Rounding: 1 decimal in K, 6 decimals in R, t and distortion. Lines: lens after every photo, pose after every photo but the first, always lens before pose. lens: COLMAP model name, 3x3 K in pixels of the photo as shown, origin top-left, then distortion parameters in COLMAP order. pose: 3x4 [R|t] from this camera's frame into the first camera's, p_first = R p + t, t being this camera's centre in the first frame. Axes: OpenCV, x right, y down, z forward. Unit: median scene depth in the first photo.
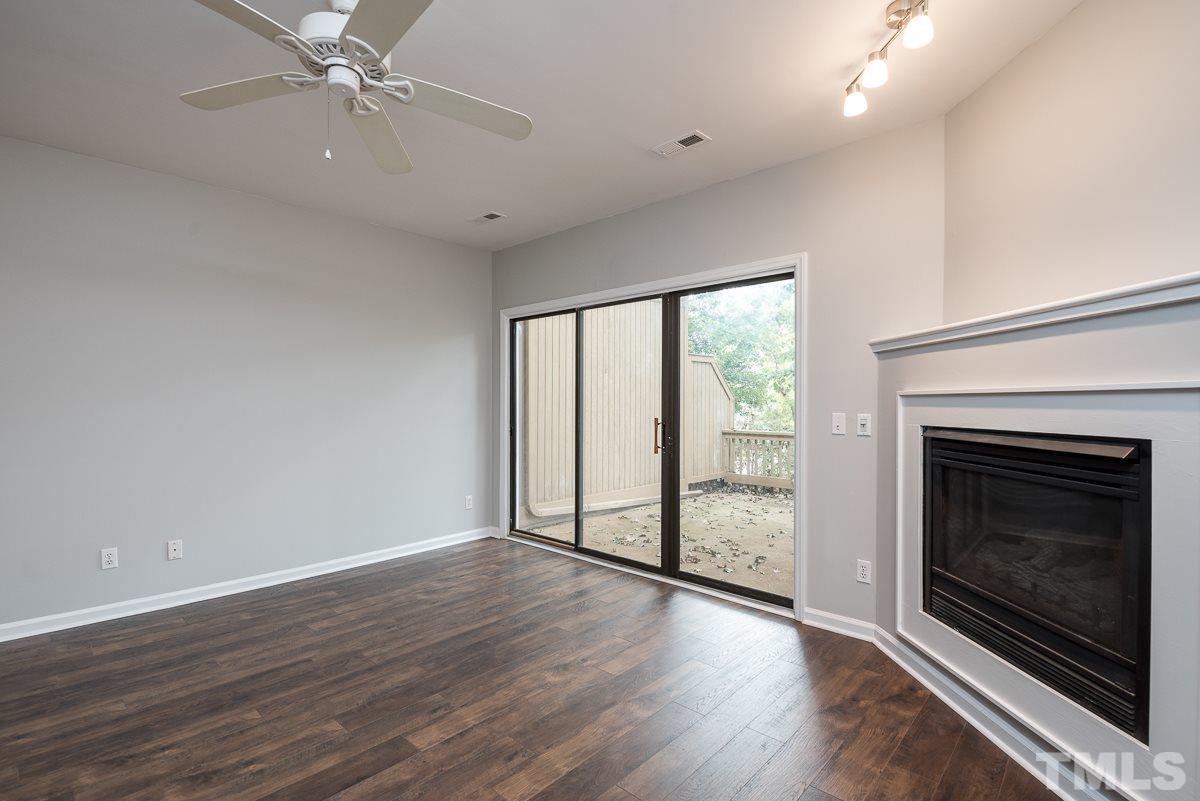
lens RADIAL K [[562.1, 0, 605.1], [0, 562.1, 400.9], [0, 0, 1]] dist [0.001978, -0.004140]
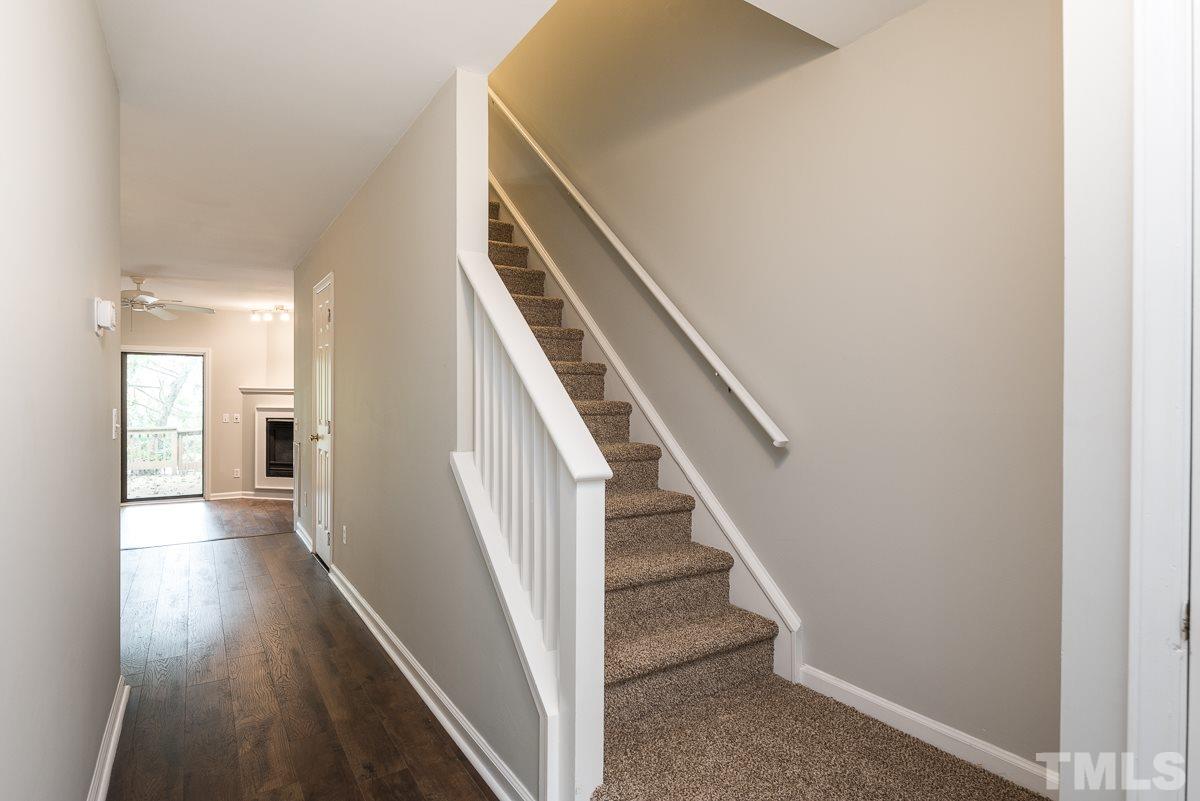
lens RADIAL K [[562.1, 0, 597.1], [0, 562.1, 405.1], [0, 0, 1]] dist [0.001978, -0.004140]
pose [[0.200927, -0.010361, 0.979551, -2.034435], [-0.008385, 0.999889, 0.012296, -0.078453], [-0.979570, -0.010684, 0.200818, -1.371169]]
